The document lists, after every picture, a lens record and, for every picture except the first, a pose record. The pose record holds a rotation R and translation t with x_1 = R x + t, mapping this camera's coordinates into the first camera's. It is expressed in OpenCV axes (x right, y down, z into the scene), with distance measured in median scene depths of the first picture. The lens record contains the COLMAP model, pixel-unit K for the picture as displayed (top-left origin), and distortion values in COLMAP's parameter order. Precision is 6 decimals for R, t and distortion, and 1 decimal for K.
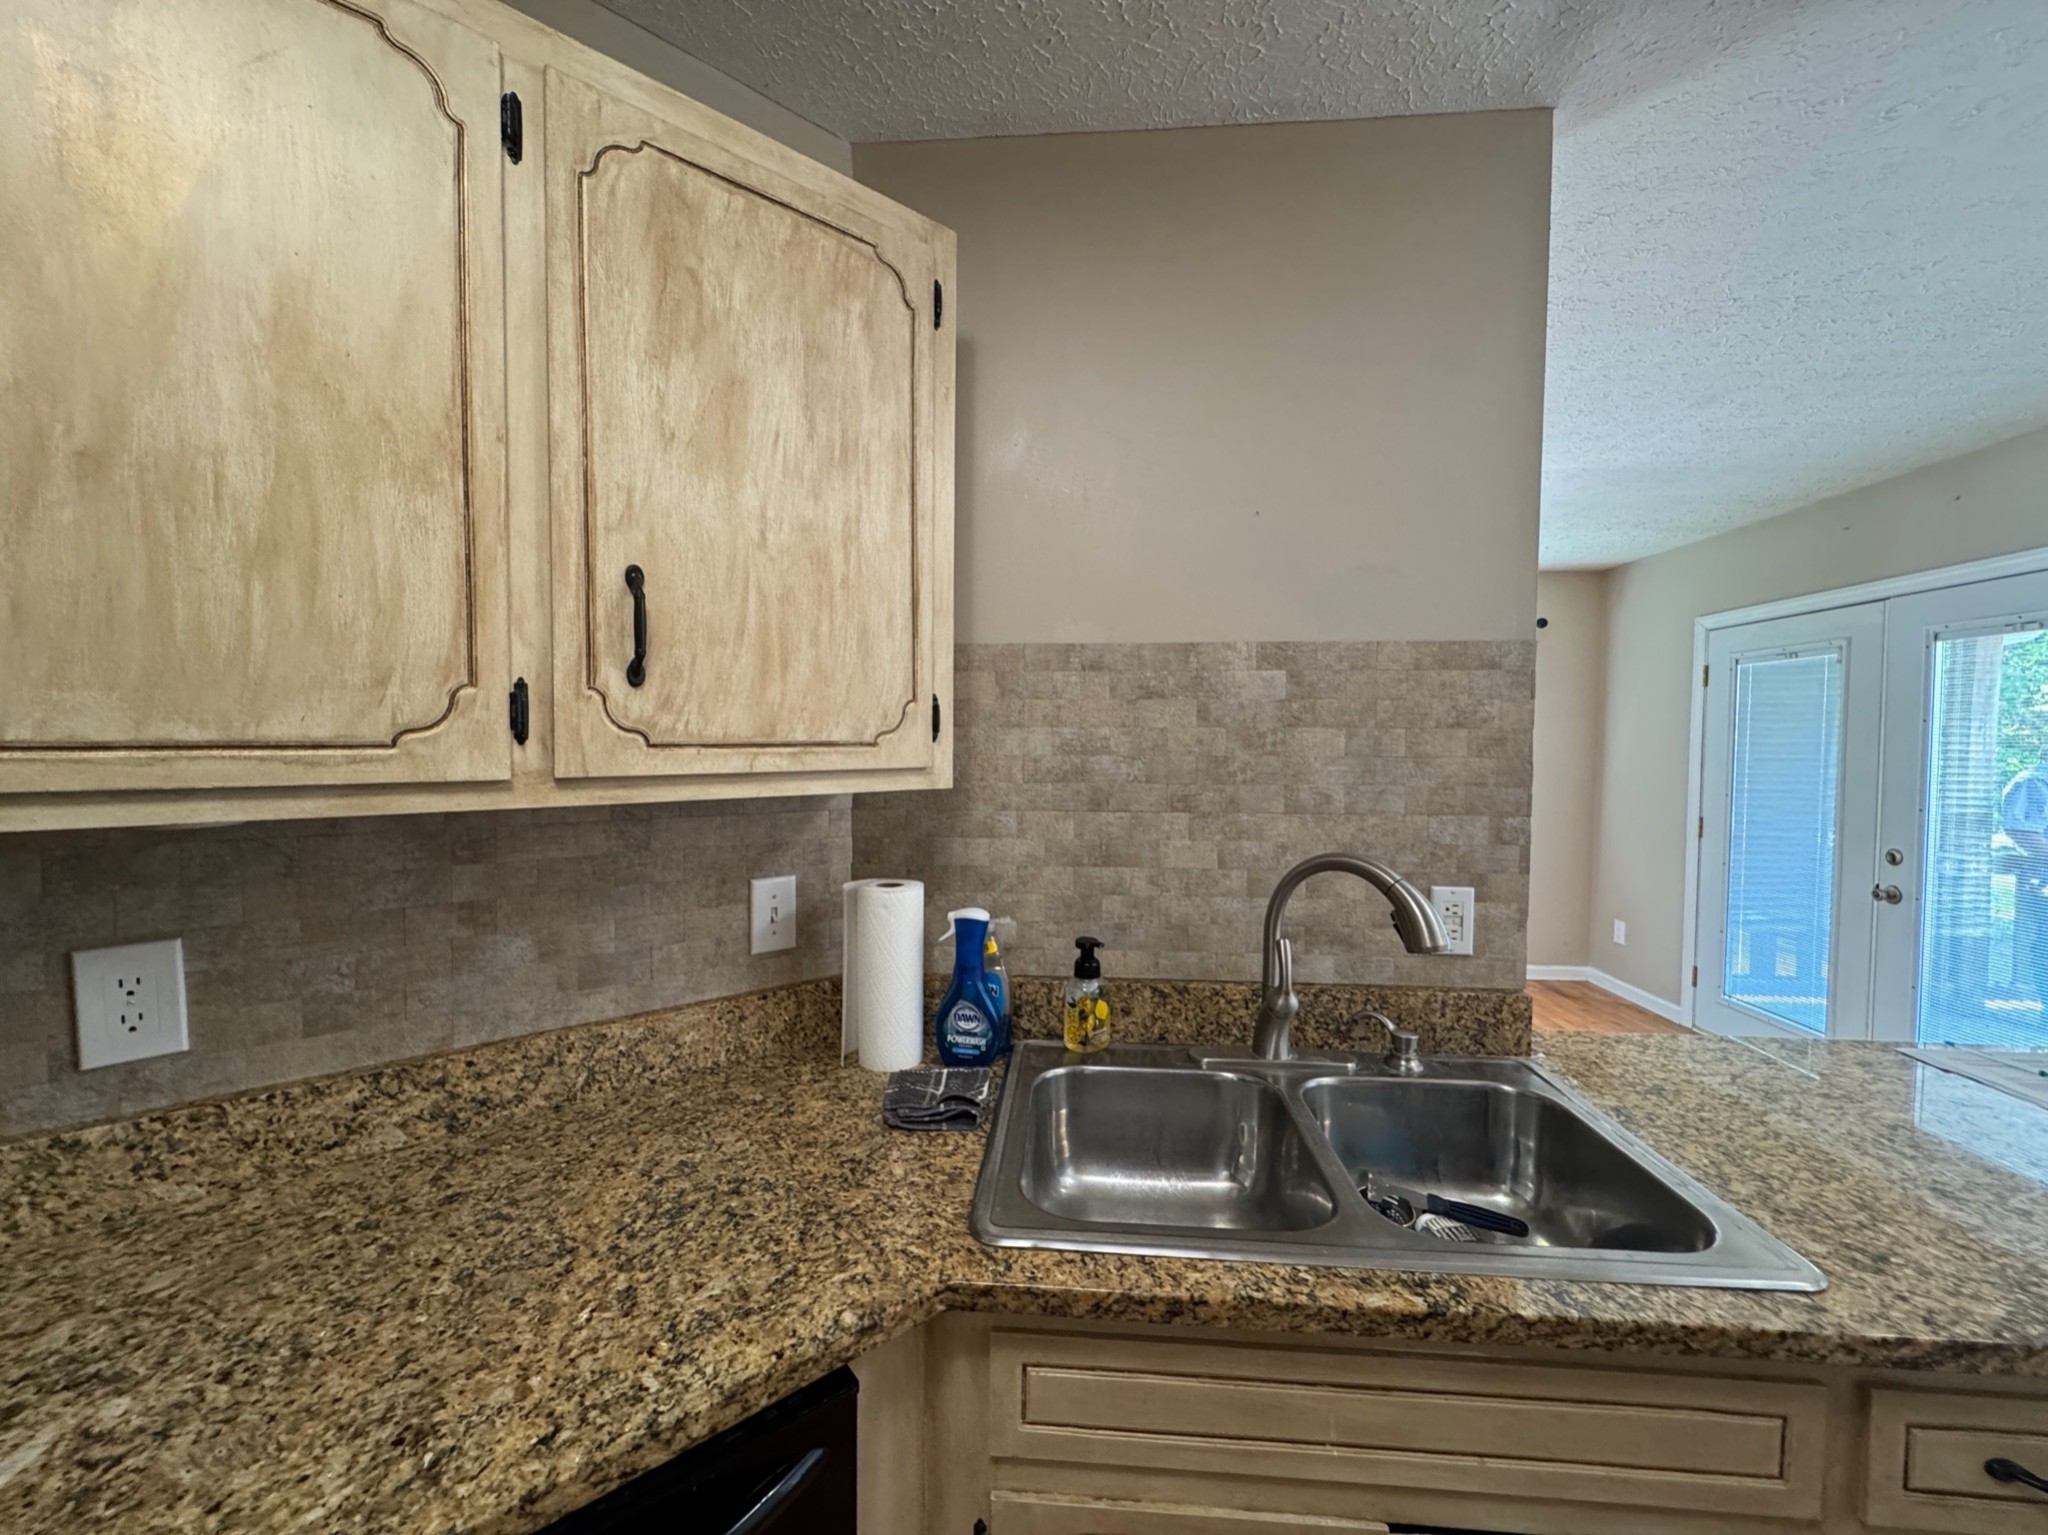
lens RADIAL K [[810.2, 0, 1033.2], [0, 810.2, 767.7], [0, 0, 1]] dist [-0.001557, 0.000340]
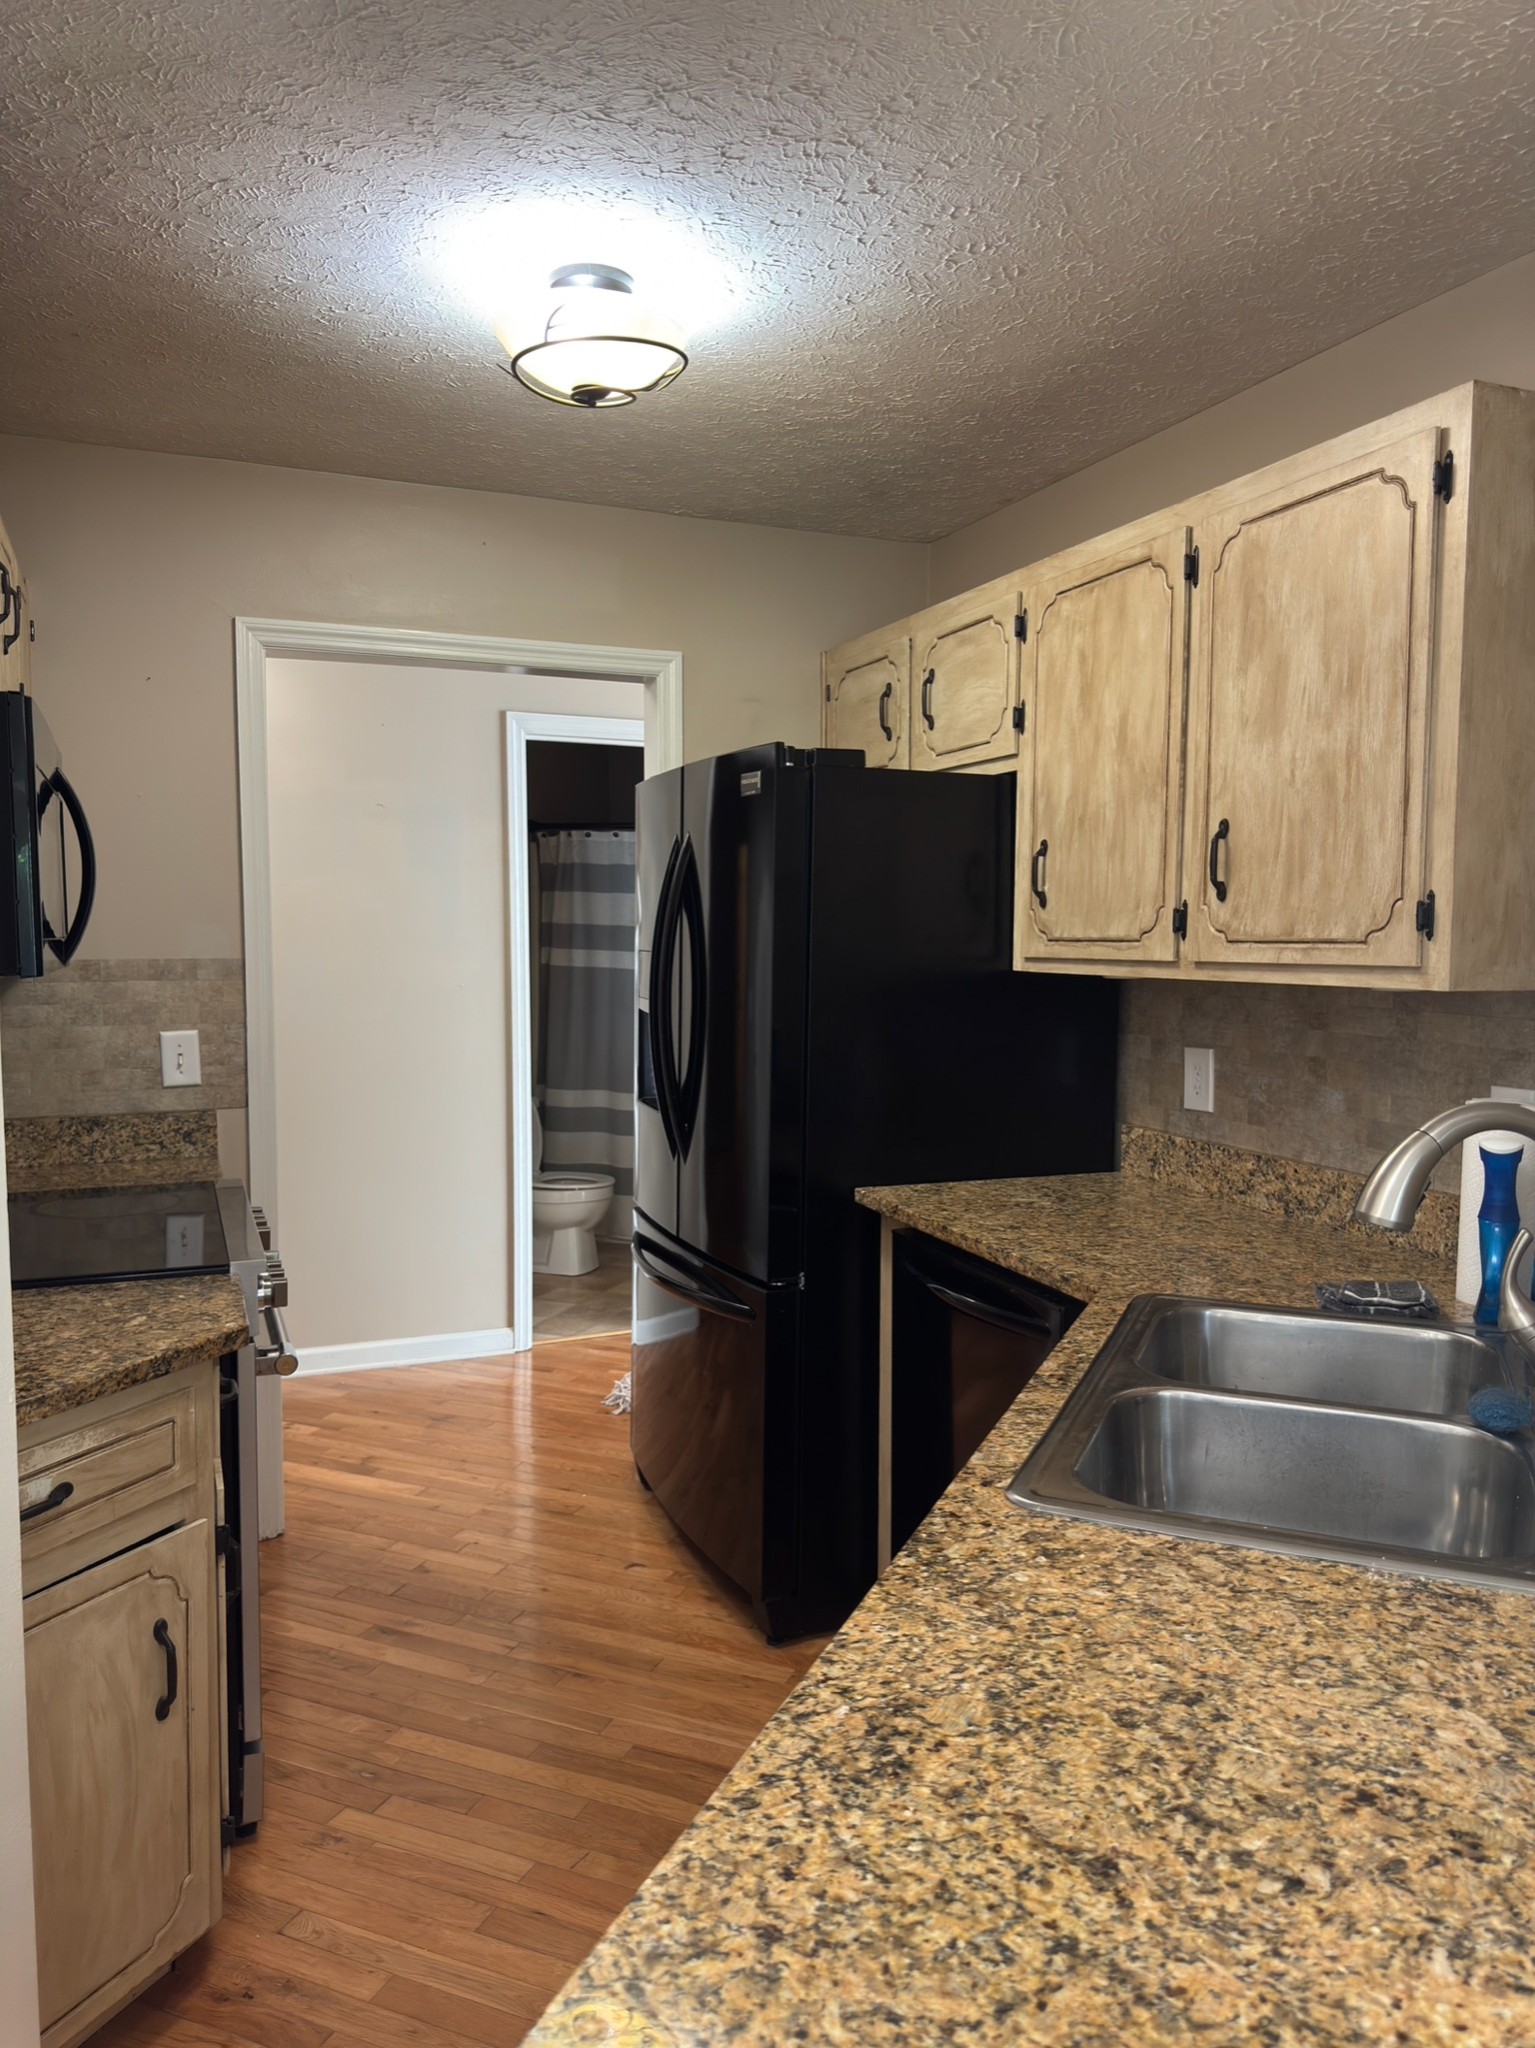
lens RADIAL K [[1457.1, 0, 765.9], [0, 1457.1, 1056.7], [0, 0, 1]] dist [0.095133, -0.133790]
pose [[-0.314506, 0.073510, -0.946405, 2.116588], [-0.045036, 0.994719, 0.092229, -0.025581], [0.948187, 0.071629, -0.309534, 0.964959]]
